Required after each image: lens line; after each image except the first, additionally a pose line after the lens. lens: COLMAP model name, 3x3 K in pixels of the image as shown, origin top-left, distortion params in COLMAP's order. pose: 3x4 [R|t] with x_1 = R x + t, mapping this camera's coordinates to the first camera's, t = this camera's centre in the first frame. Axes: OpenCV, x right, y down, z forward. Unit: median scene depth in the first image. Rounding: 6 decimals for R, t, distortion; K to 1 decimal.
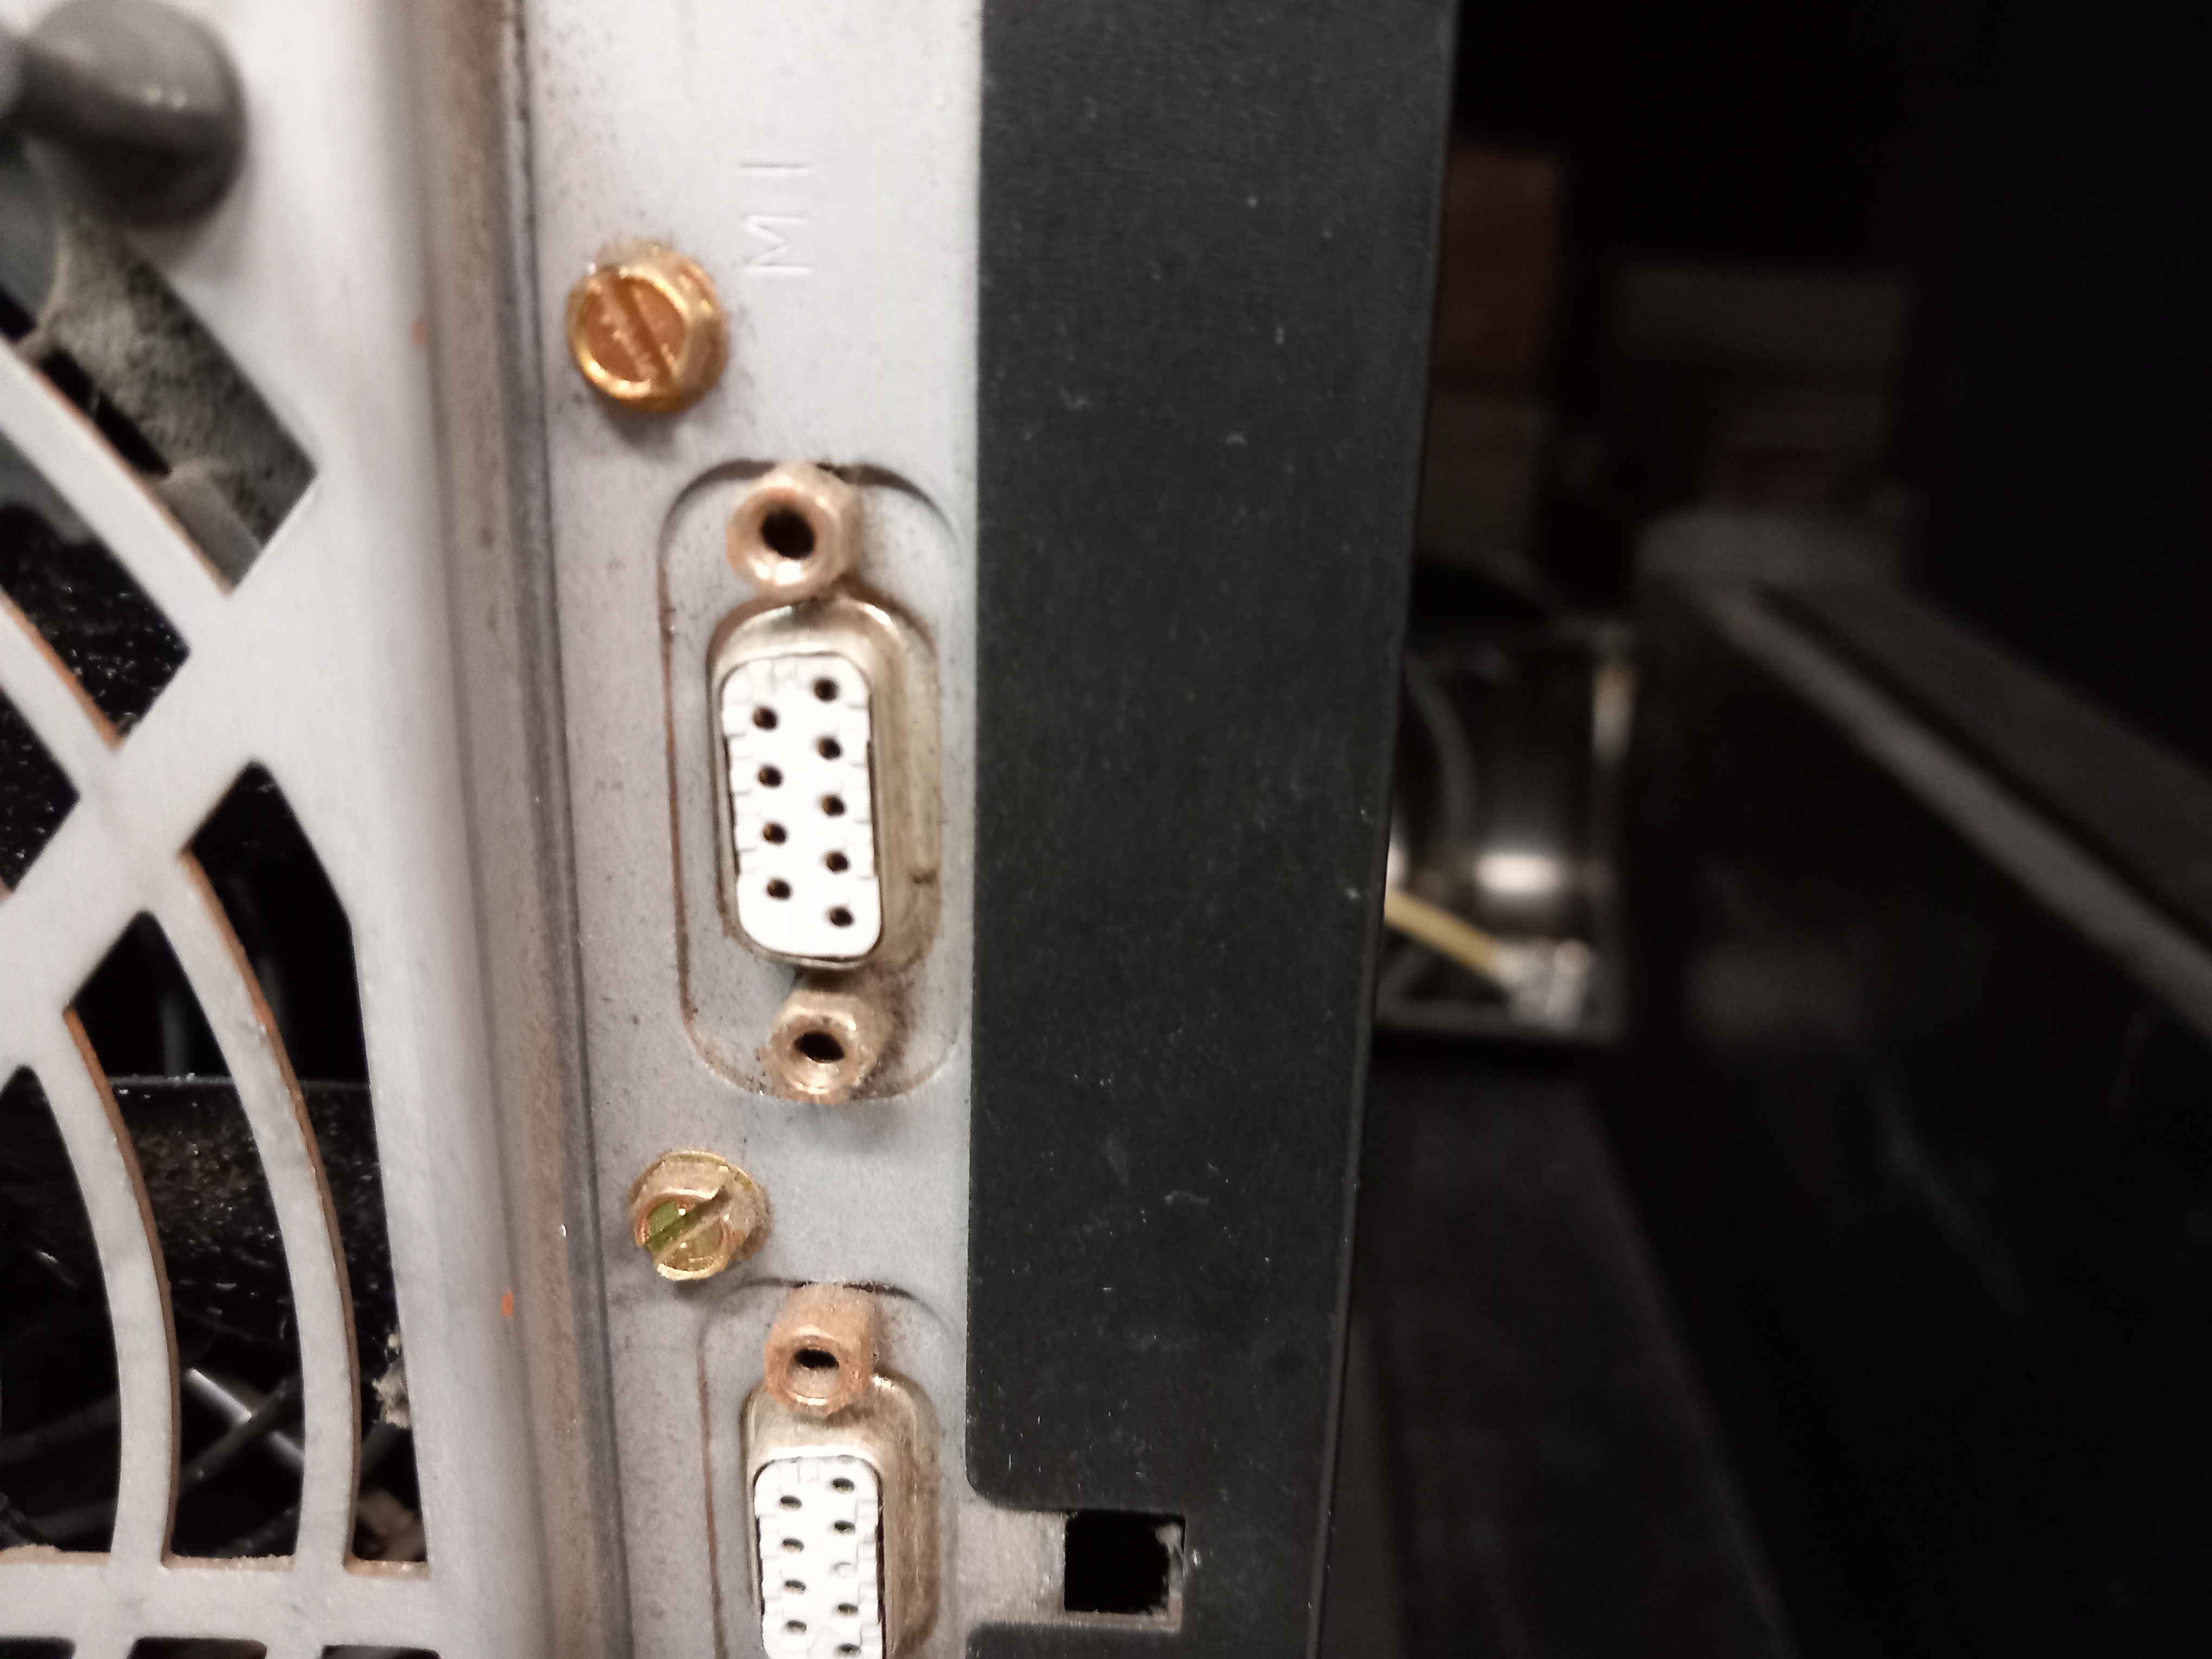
lens RADIAL K [[1725.2, 0, 1104.2], [0, 1725.2, 872.5], [0, 0, 1]] dist [-0.103749, 0.109500]
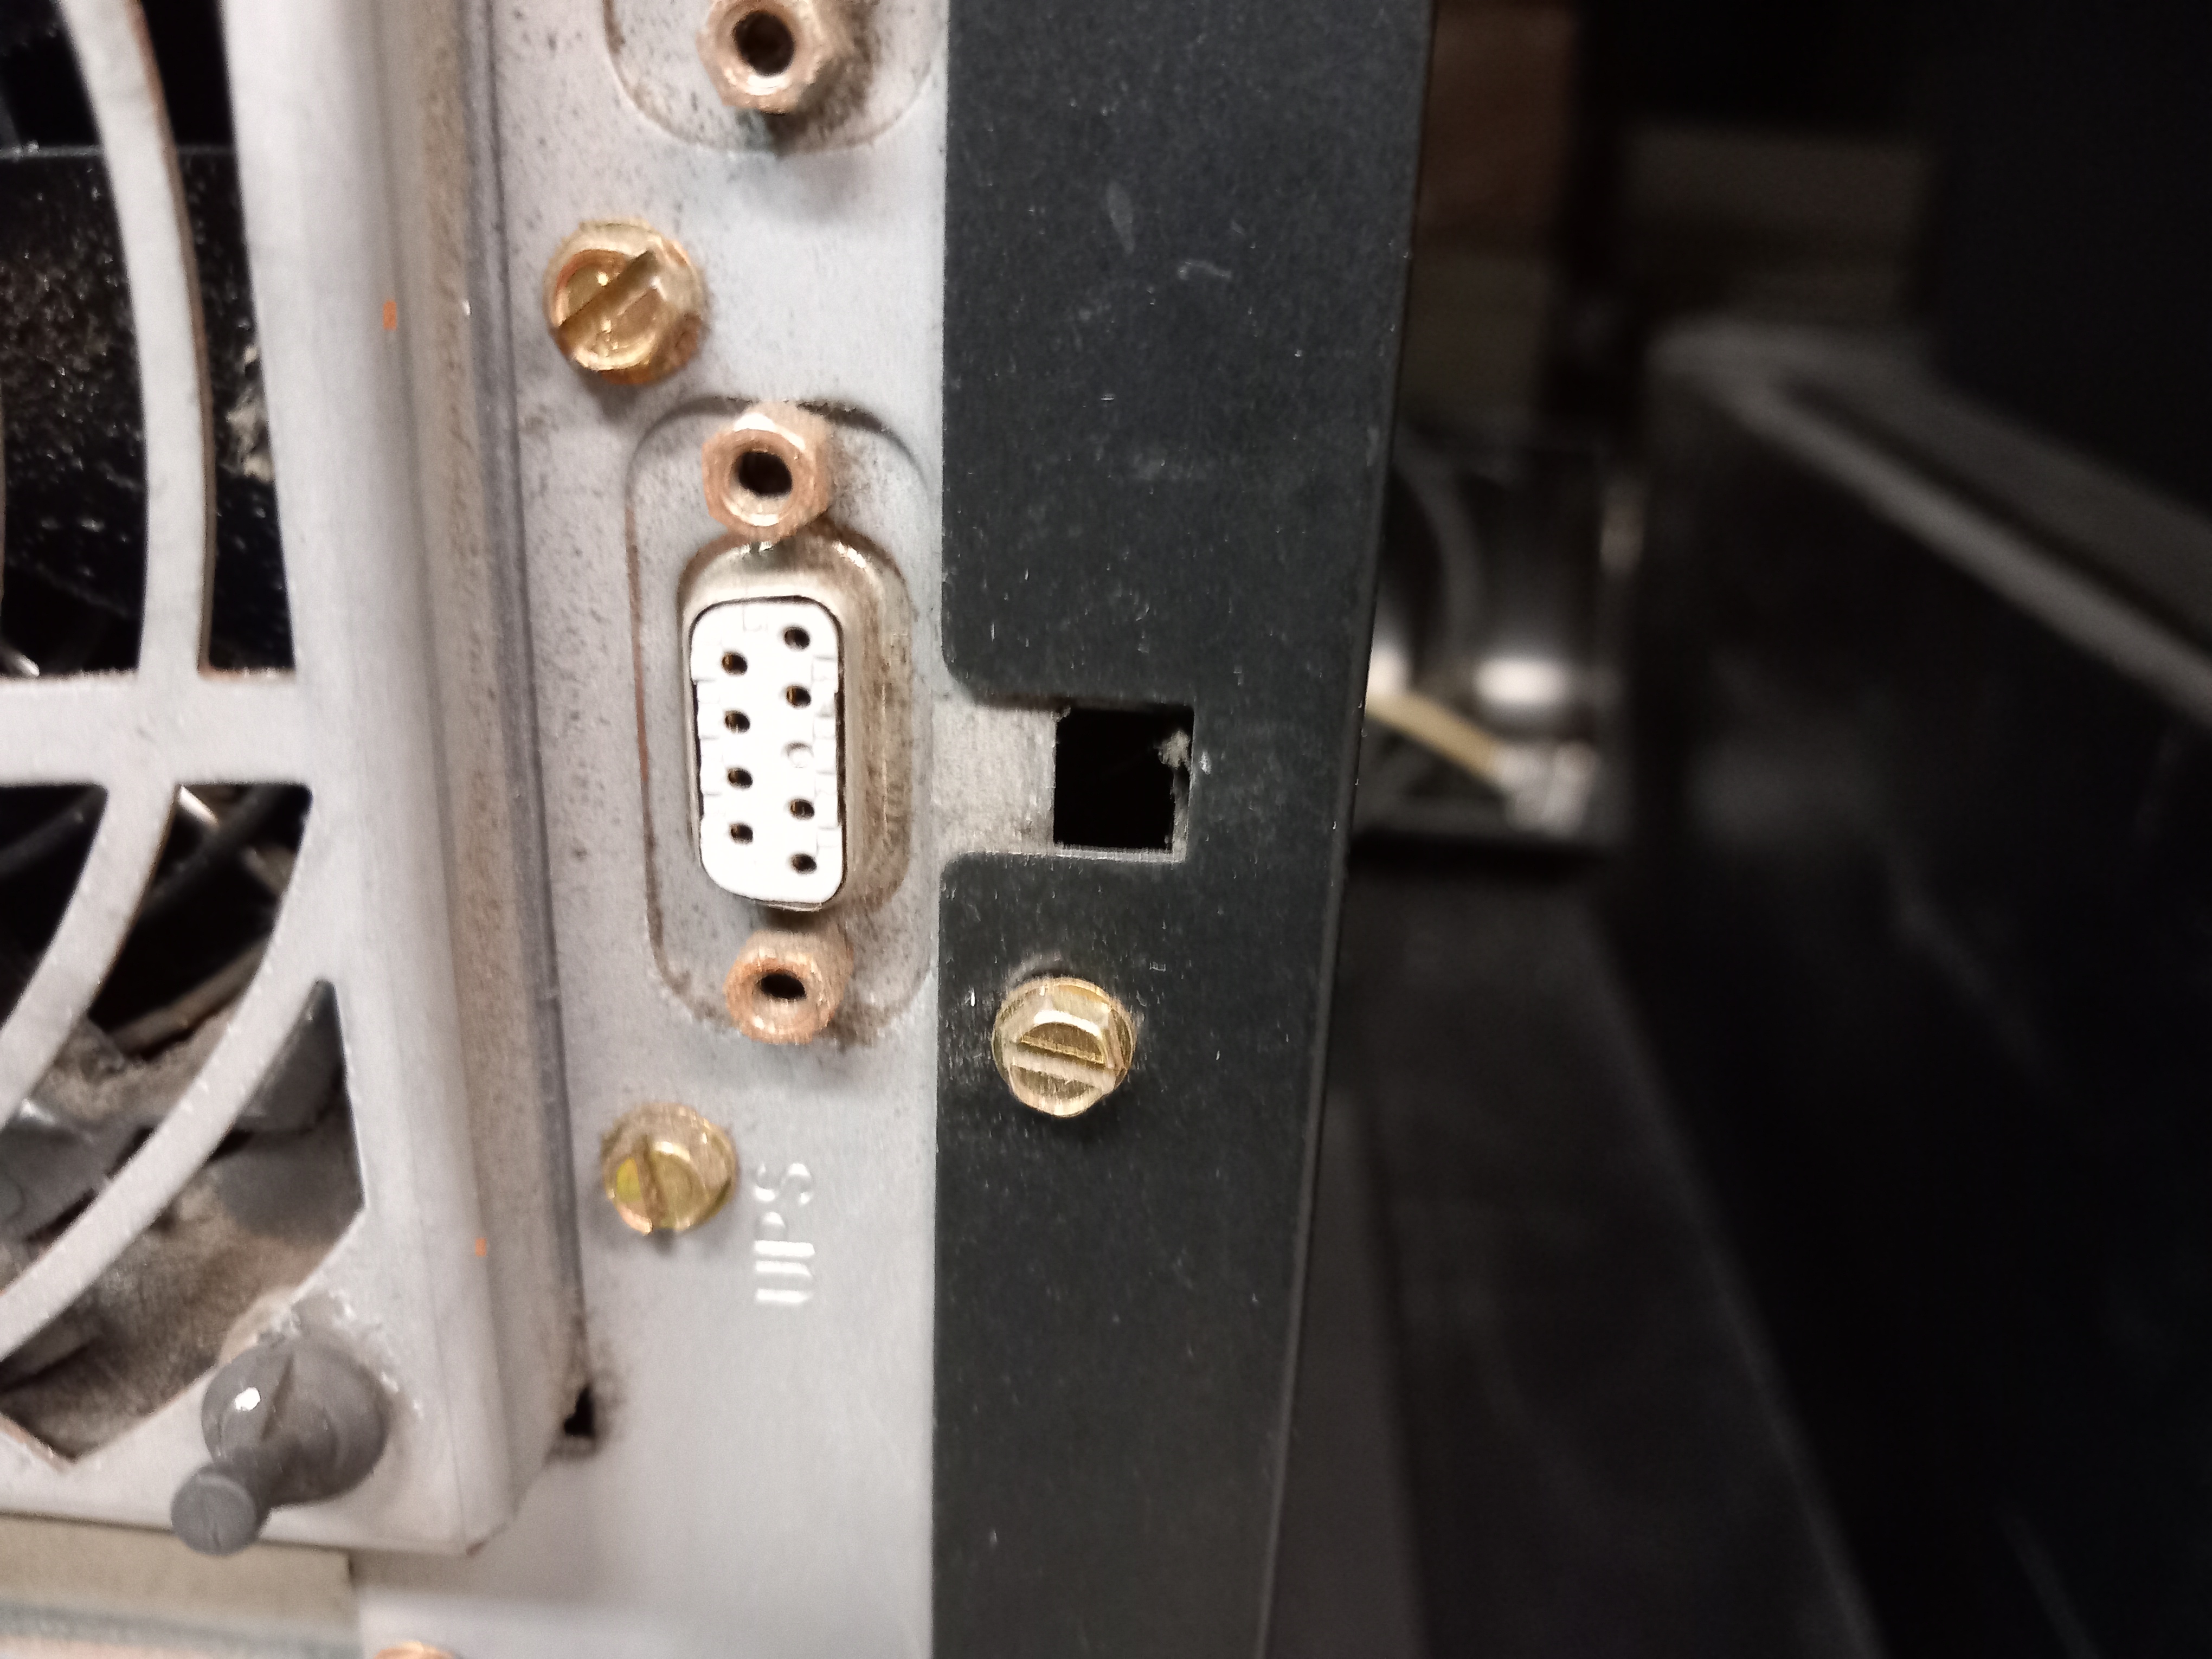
lens RADIAL K [[1765.3, 0, 1158.9], [0, 1765.3, 892.2], [0, 0, 1]] dist [-0.003635, -0.101365]
pose [[0.999077, 0.007394, 0.042307, -0.007629], [-0.010434, 0.997343, 0.072092, 0.405666], [-0.041661, -0.072467, 0.996500, 0.095654]]
